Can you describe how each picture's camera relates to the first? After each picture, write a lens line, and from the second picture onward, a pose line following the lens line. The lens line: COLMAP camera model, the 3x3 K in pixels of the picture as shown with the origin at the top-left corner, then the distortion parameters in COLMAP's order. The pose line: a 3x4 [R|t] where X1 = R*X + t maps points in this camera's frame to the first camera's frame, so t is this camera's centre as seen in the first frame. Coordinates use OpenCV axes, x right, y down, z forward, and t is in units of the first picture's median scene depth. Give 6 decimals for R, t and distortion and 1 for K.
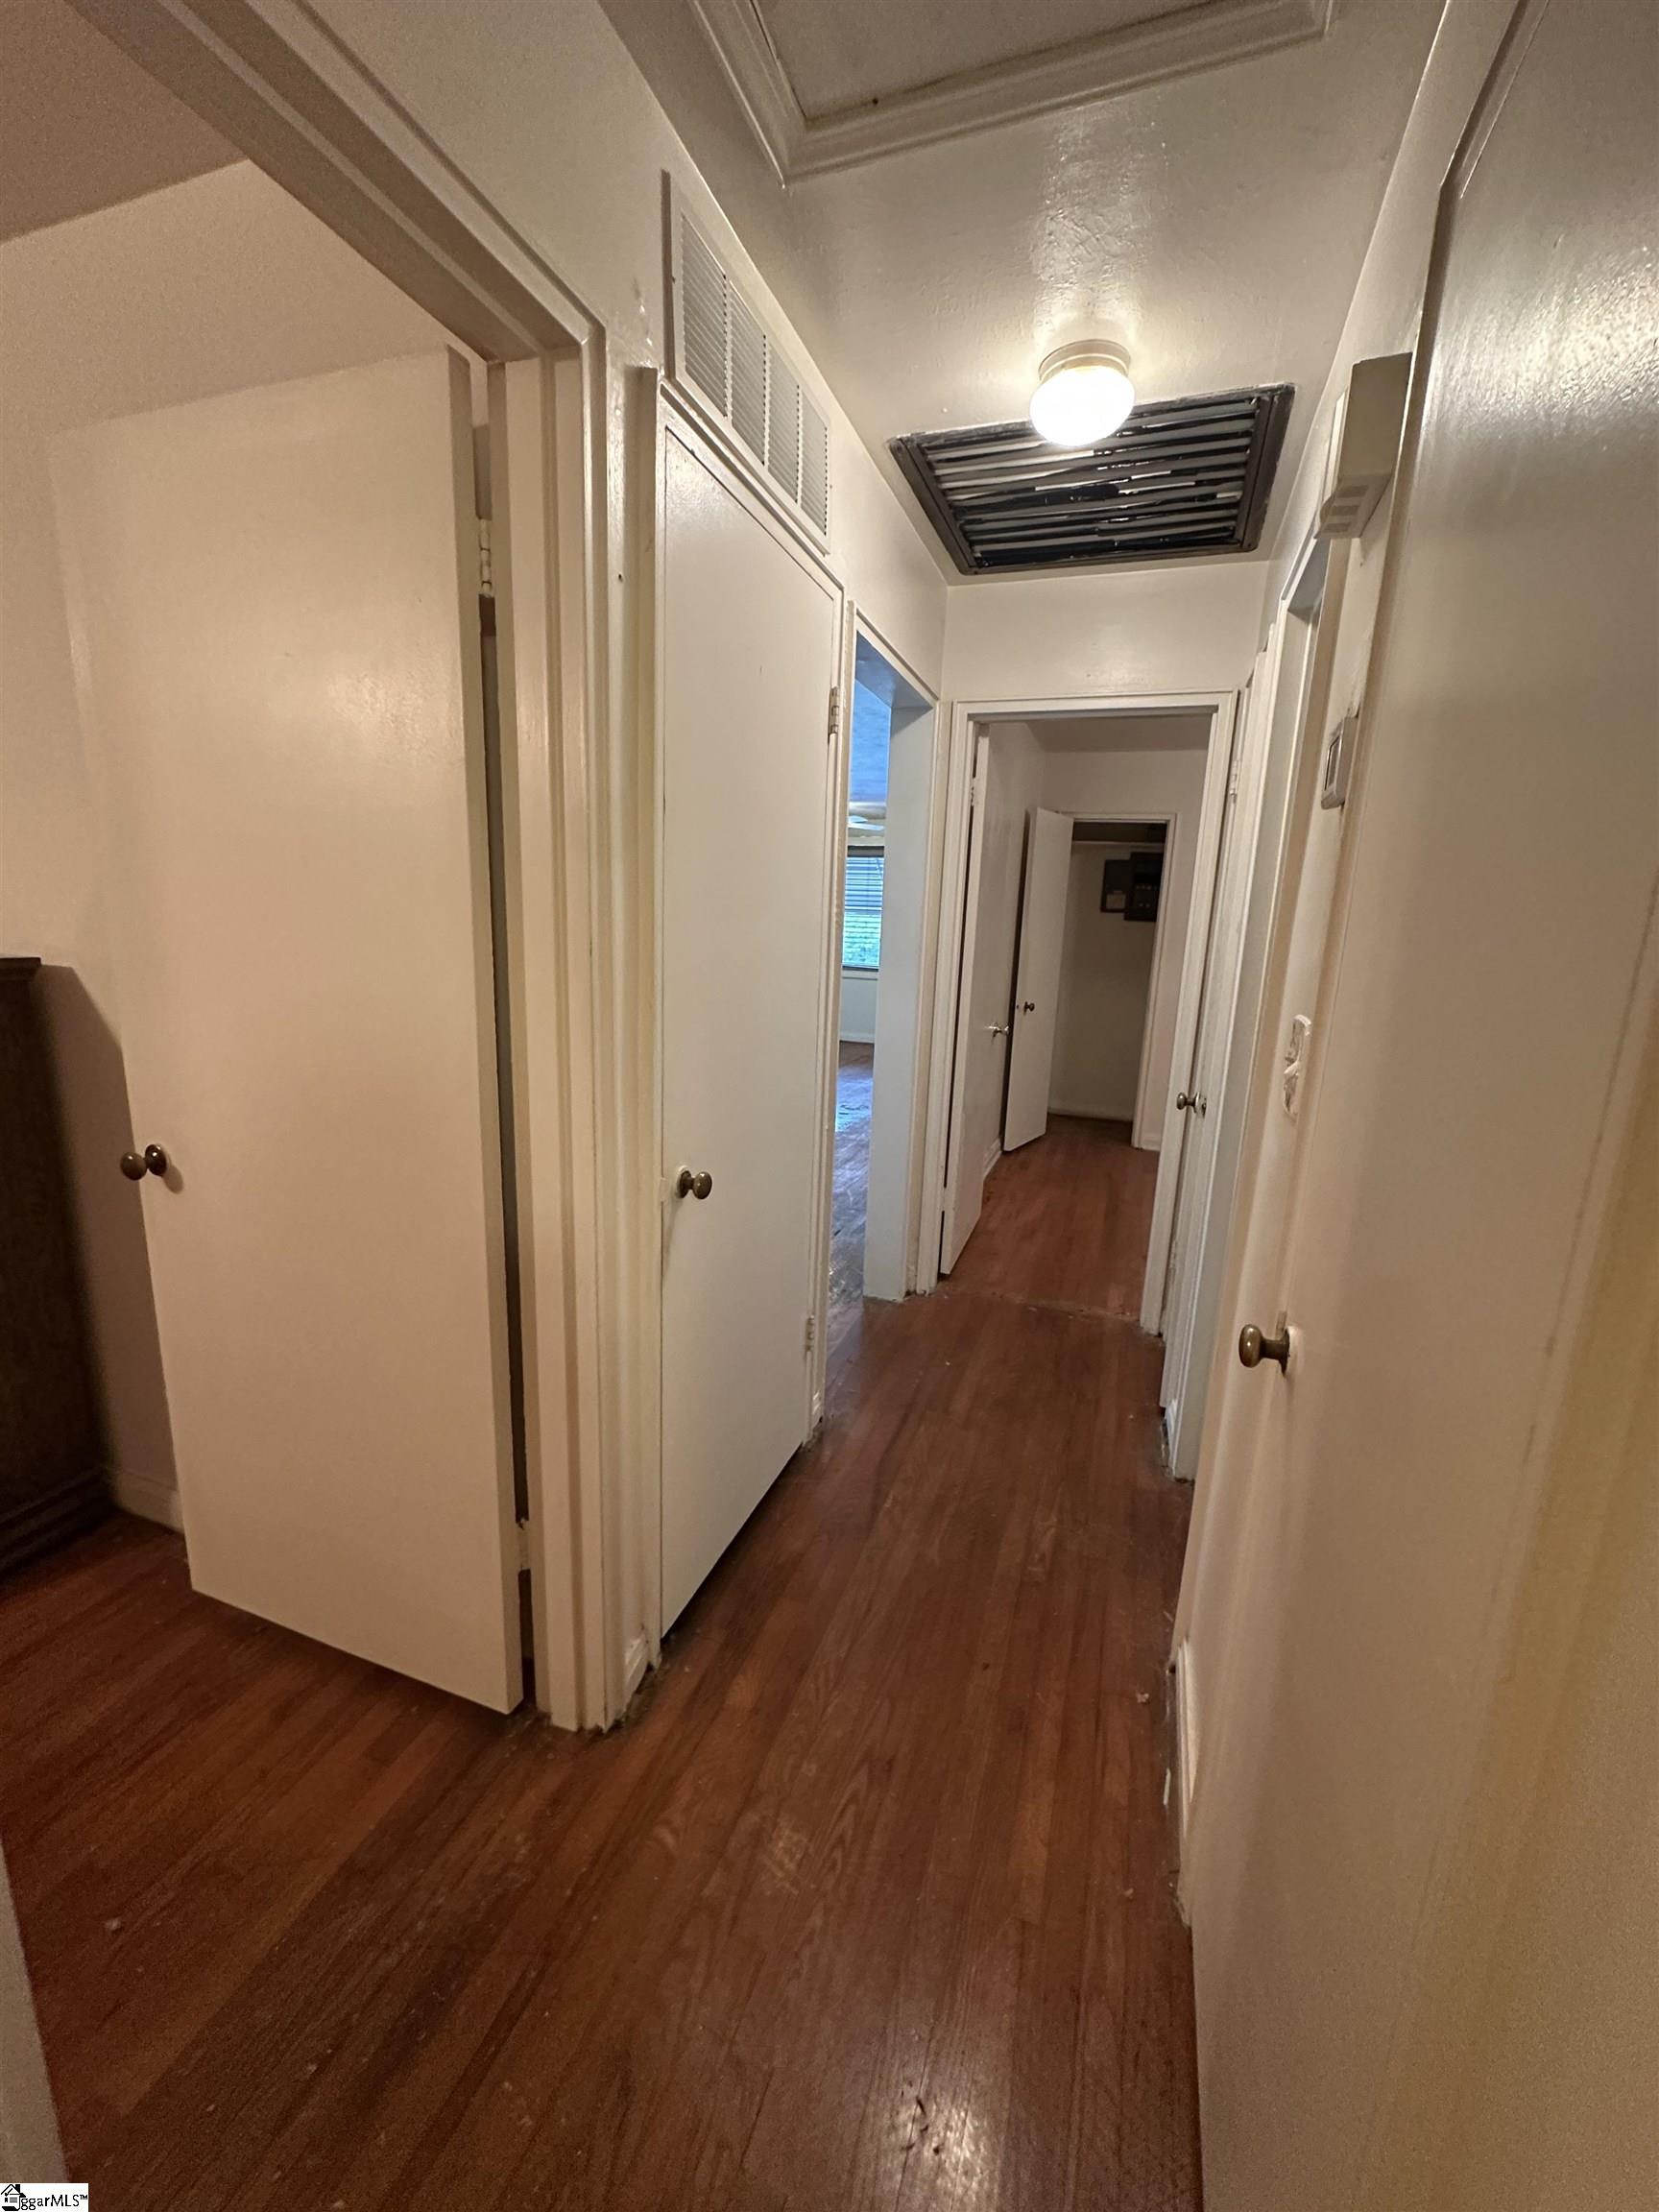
lens RADIAL K [[883.9, 0, 823.7], [0, 883.9, 1111.5], [0, 0, 1]] dist [-0.006114, 0.001250]
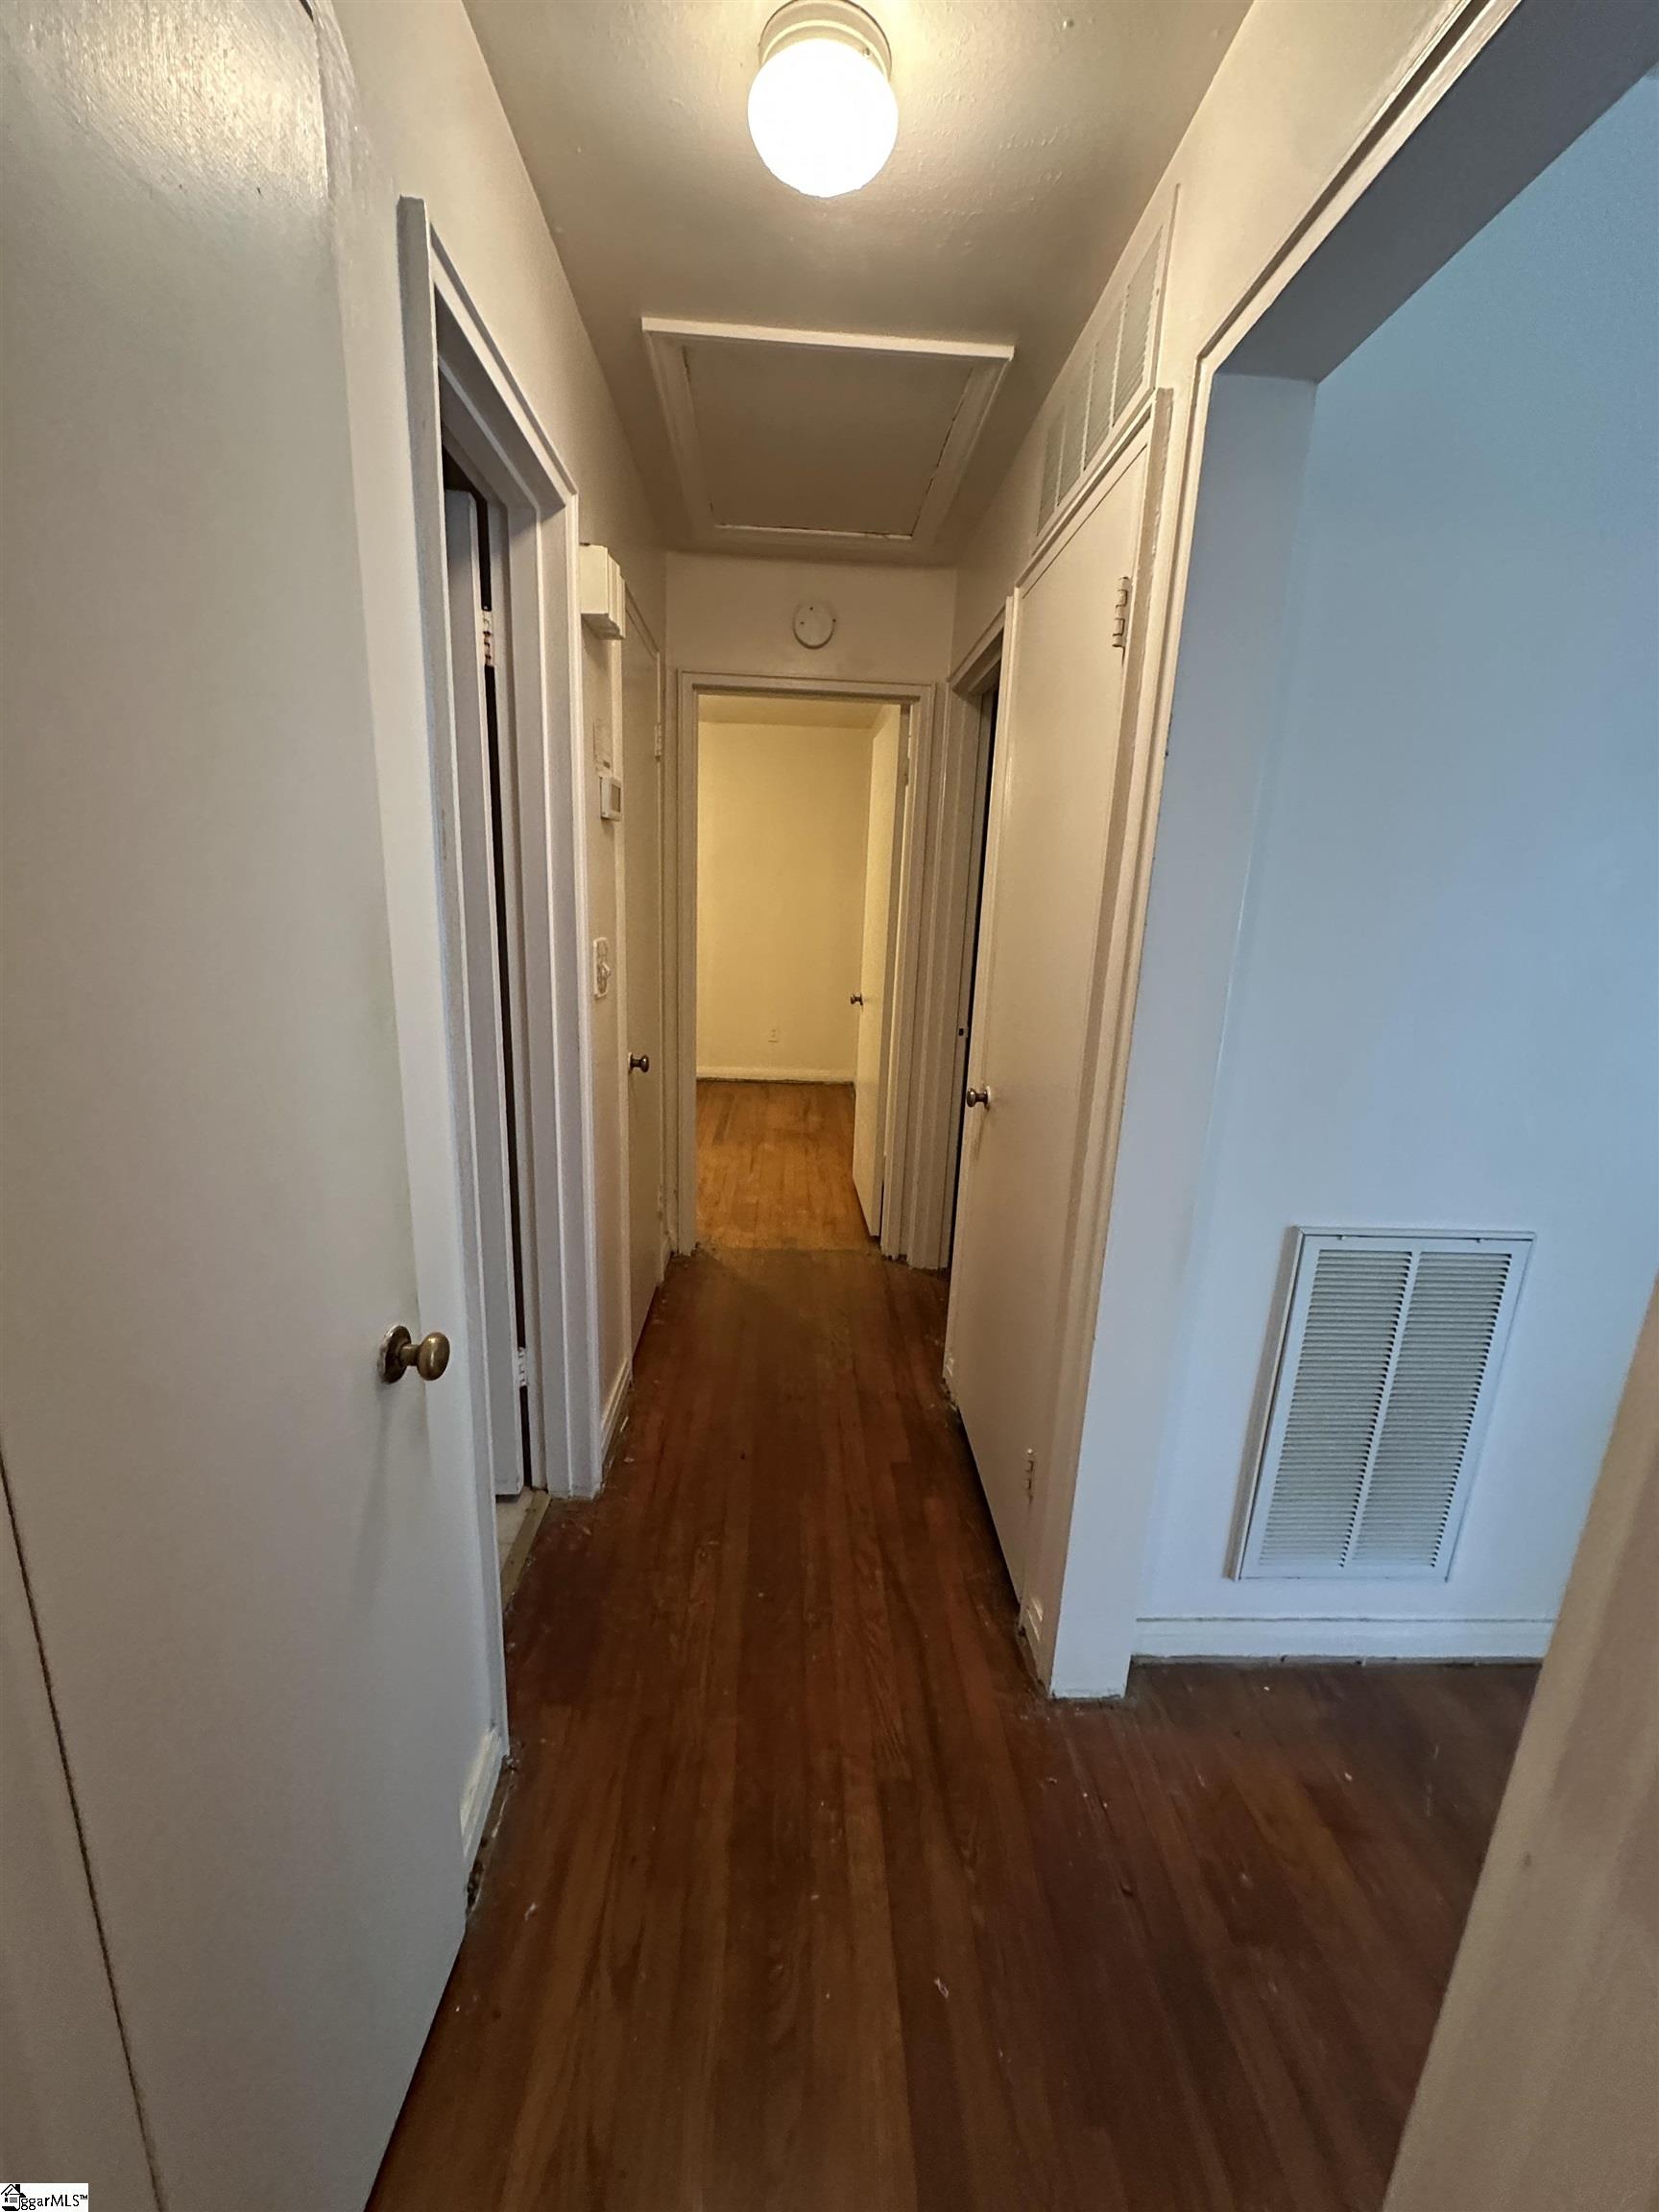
lens RADIAL K [[883.9, 0, 825.6], [0, 883.9, 1103.6], [0, 0, 1]] dist [-0.006114, 0.001250]
pose [[-0.922871, 0.018688, -0.384656, 0.489561], [-0.152781, 0.899091, 0.410235, -0.355264], [0.353507, 0.437362, -0.826890, 1.637184]]
